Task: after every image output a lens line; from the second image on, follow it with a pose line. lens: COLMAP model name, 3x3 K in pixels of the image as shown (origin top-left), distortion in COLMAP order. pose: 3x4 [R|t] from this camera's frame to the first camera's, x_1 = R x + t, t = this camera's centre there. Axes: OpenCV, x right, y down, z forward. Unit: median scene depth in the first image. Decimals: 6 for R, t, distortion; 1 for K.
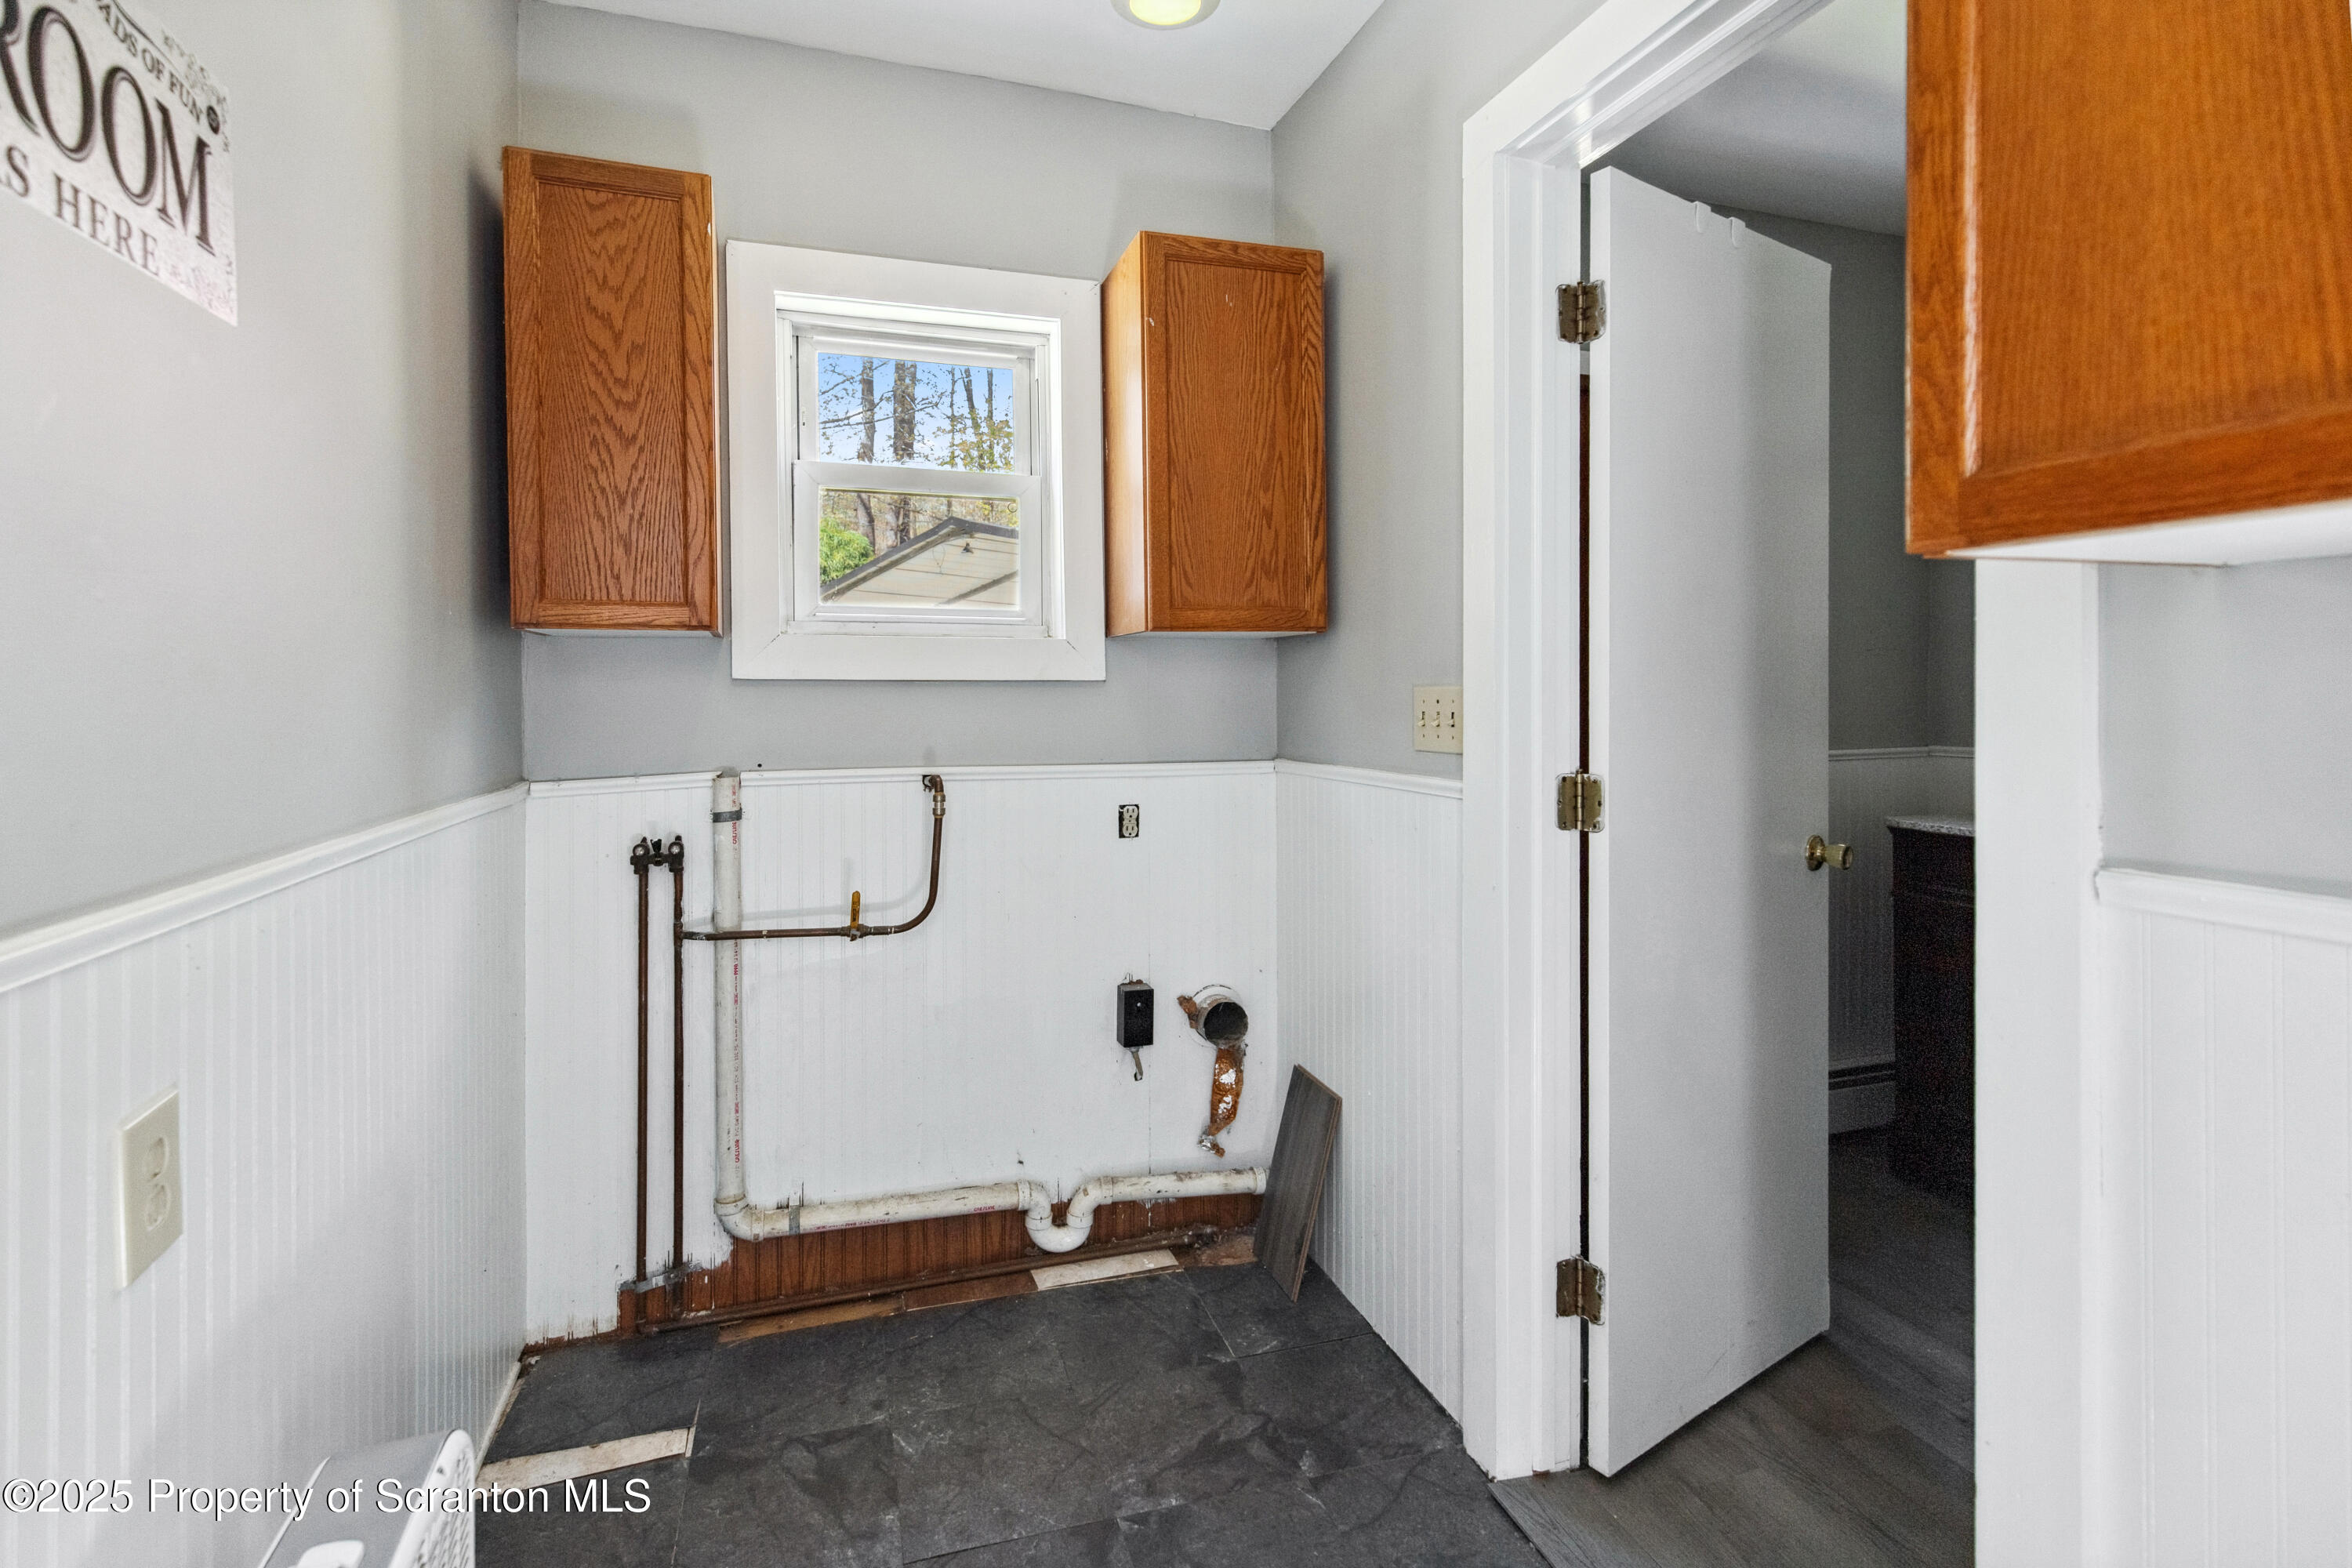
lens RADIAL K [[1109.8, 0, 1138.1], [0, 1109.8, 703.1], [0, 0, 1]] dist [0.005933, -0.000143]
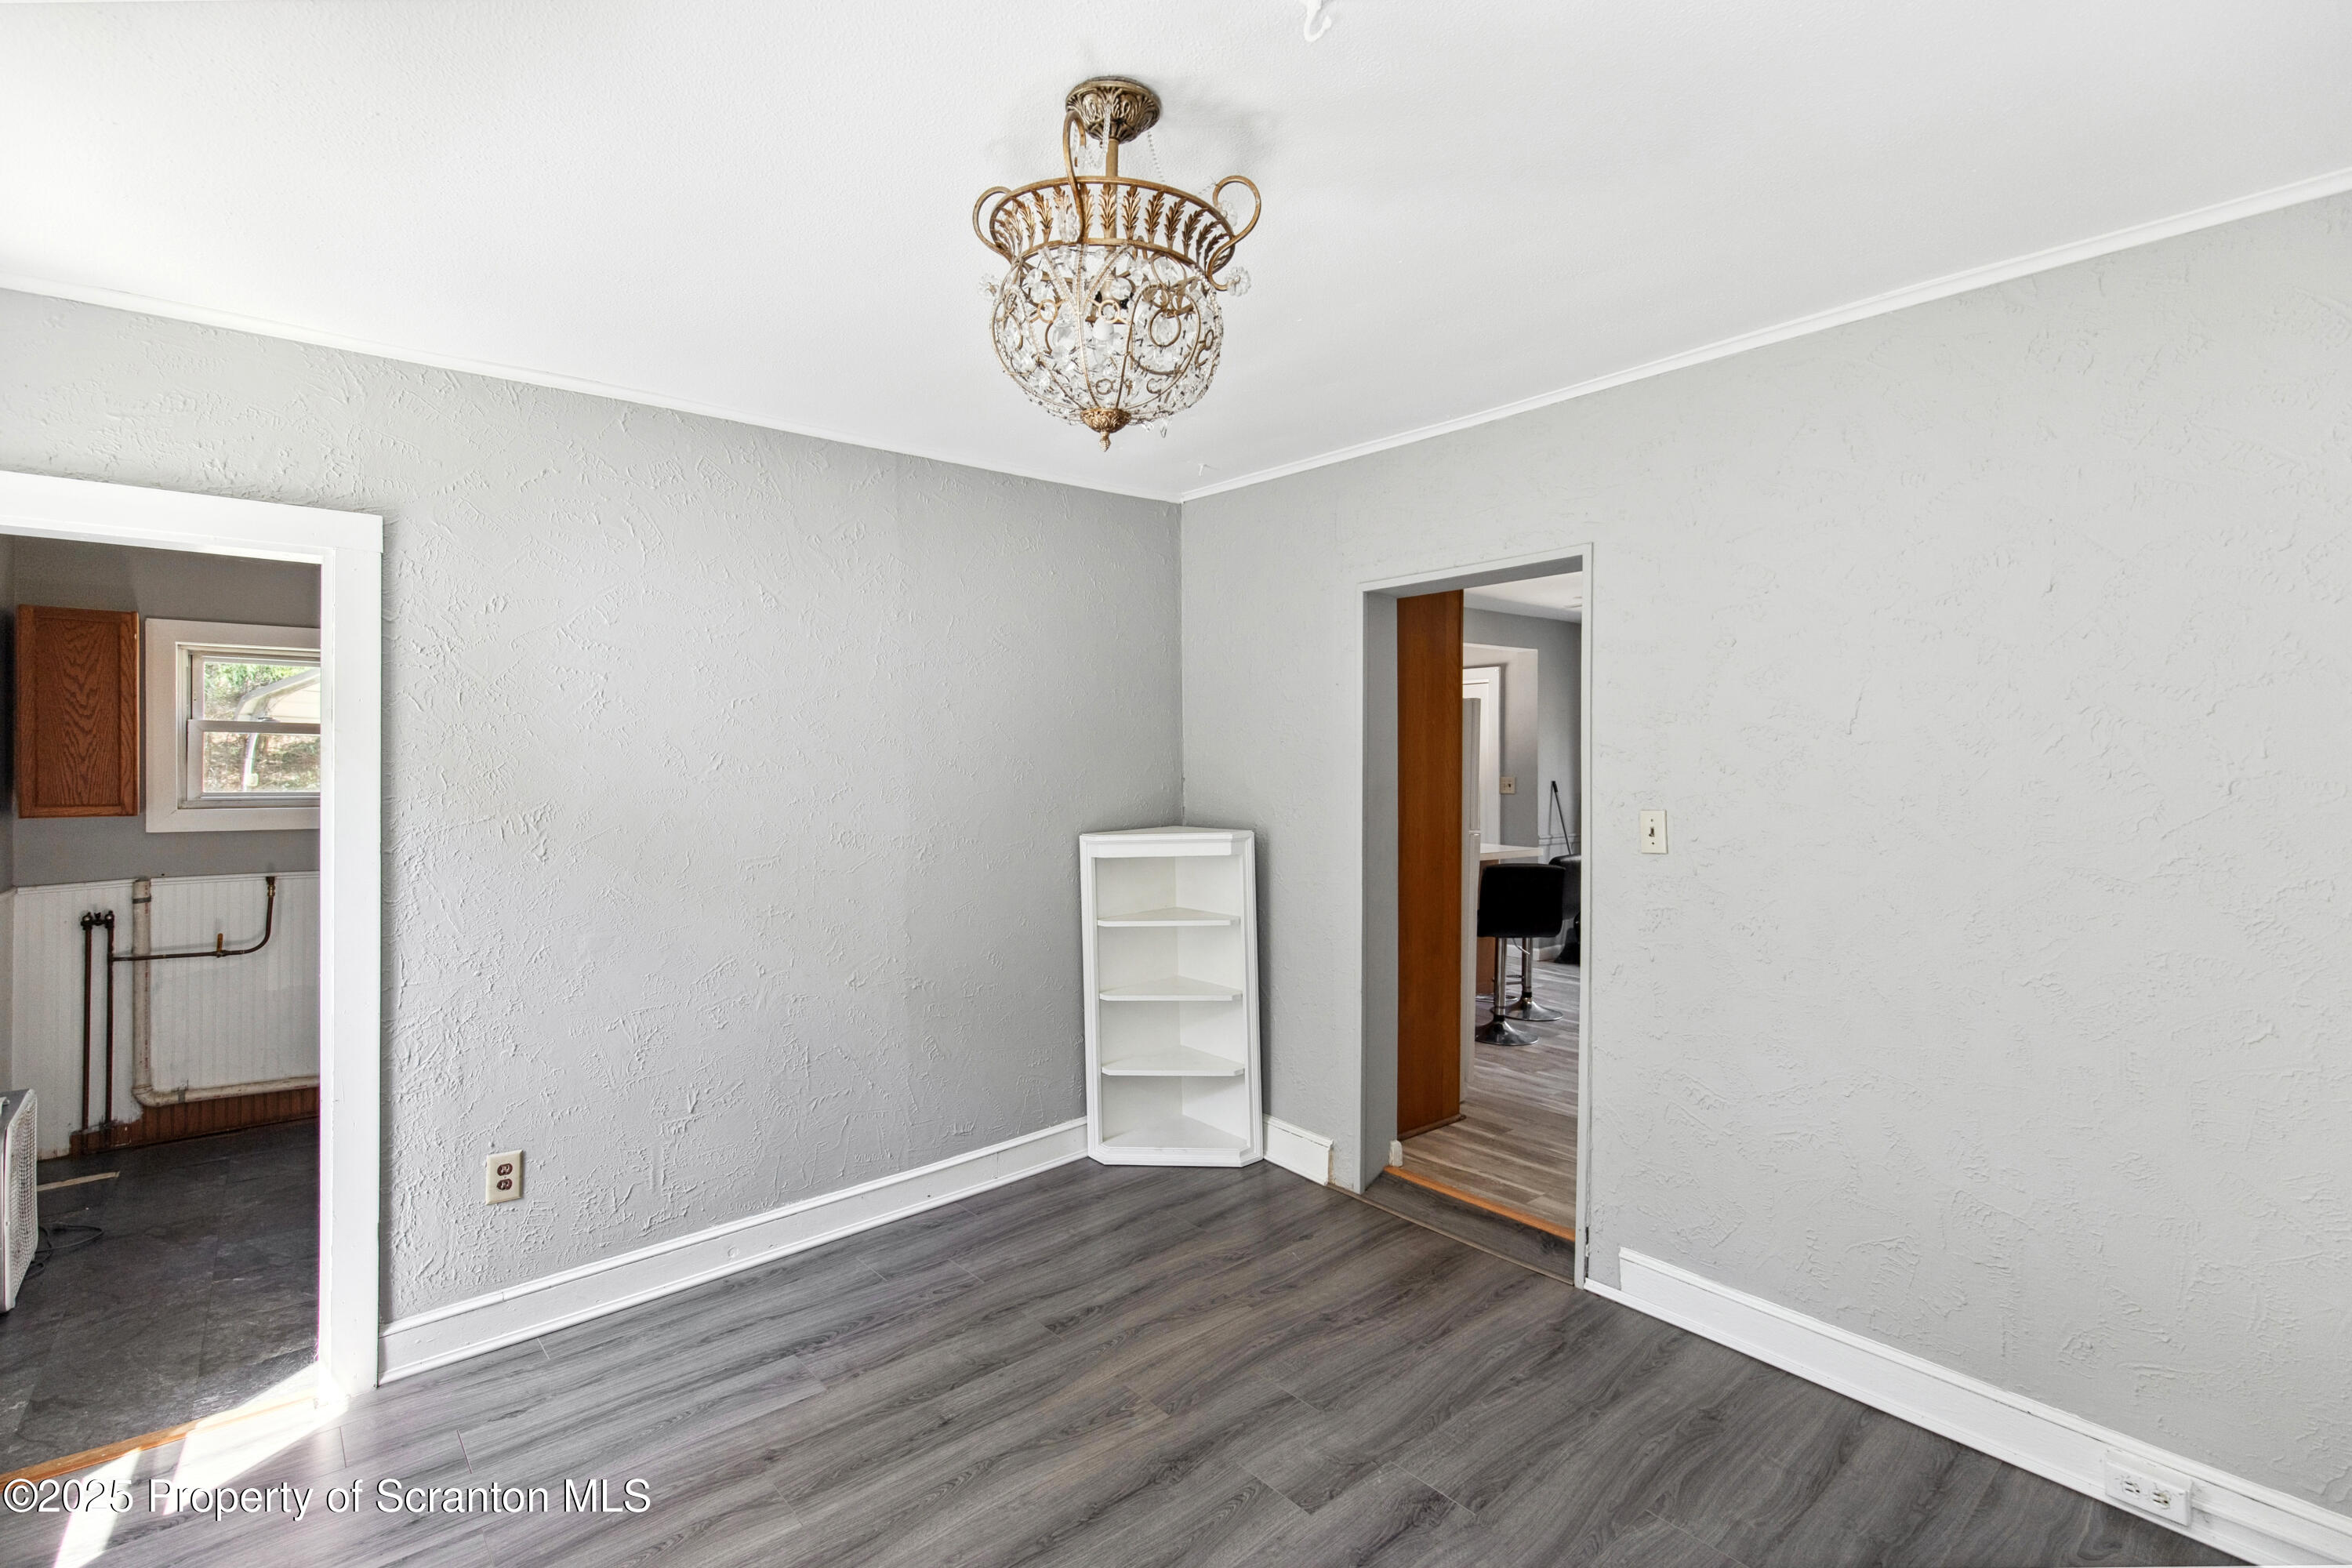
lens RADIAL K [[1109.8, 0, 1187.7], [0, 1109.8, 773.4], [0, 0, 1]] dist [0.005933, -0.000143]
pose [[0.921625, 0.005548, 0.388041, 0.635544], [-0.001049, 0.999930, -0.011805, -0.114872], [-0.388079, 0.010473, 0.921566, -1.721174]]
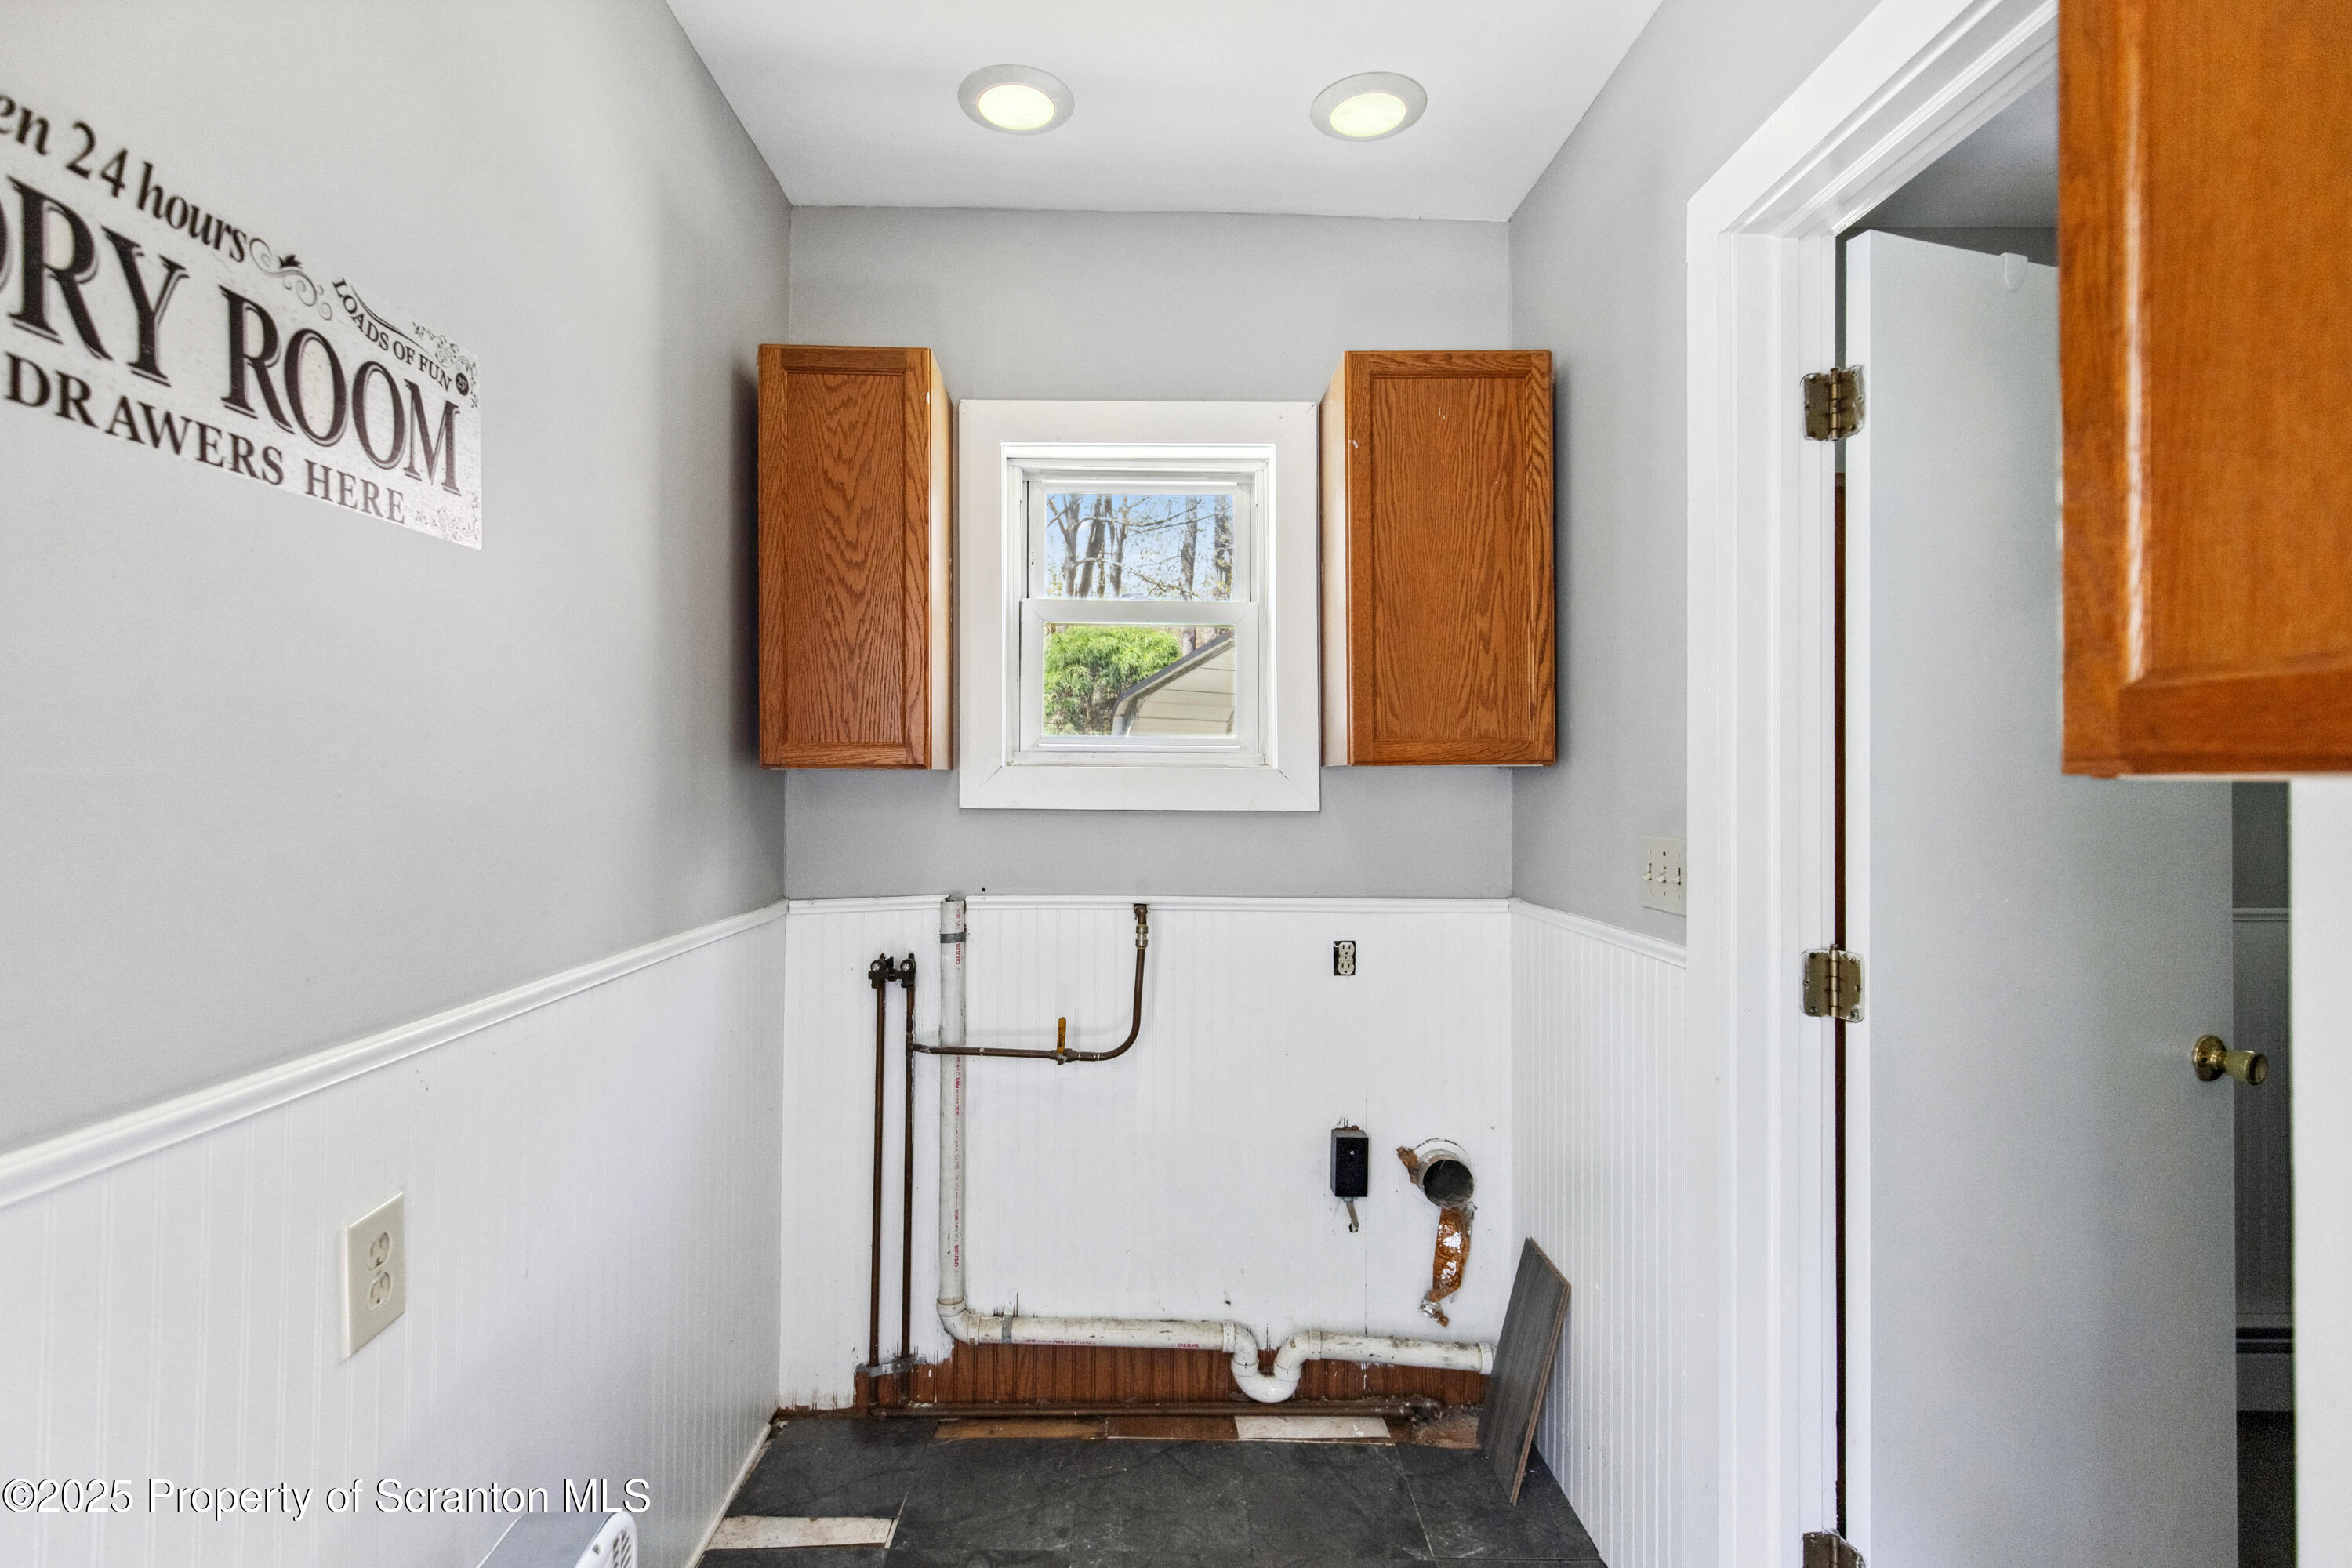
lens RADIAL K [[1109.8, 0, 1122.1], [0, 1109.8, 775.1], [0, 0, 1]] dist [0.005933, -0.000143]
pose [[0.956418, 0.003322, -0.291982, 0.100276], [-0.008740, 0.999813, -0.017254, -0.038857], [0.291870, 0.019054, 0.956268, 0.027774]]
